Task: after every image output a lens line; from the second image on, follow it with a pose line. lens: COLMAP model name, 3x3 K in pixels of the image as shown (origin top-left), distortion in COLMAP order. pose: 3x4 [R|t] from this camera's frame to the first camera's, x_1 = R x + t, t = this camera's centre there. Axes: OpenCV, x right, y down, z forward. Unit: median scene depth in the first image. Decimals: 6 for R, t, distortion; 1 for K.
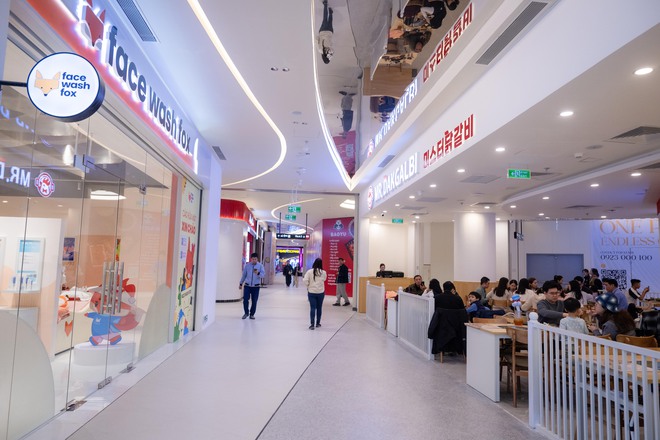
lens RADIAL K [[446.5, 0, 329.9], [0, 446.5, 221.6], [0, 0, 1]] dist [0.002124, -0.007114]
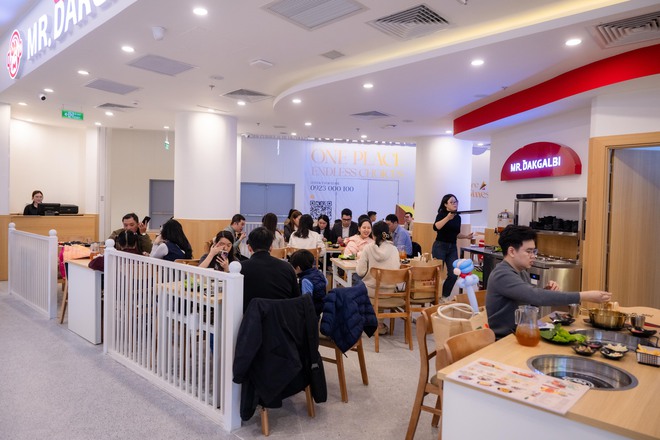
lens RADIAL K [[446.5, 0, 329.7], [0, 446.5, 218.2], [0, 0, 1]] dist [0.002124, -0.007114]
pose [[0.750017, -0.027296, 0.660855, 0.020397], [-0.068471, 0.990576, 0.118624, 0.039653], [-0.657865, -0.134219, 0.741080, 0.367501]]
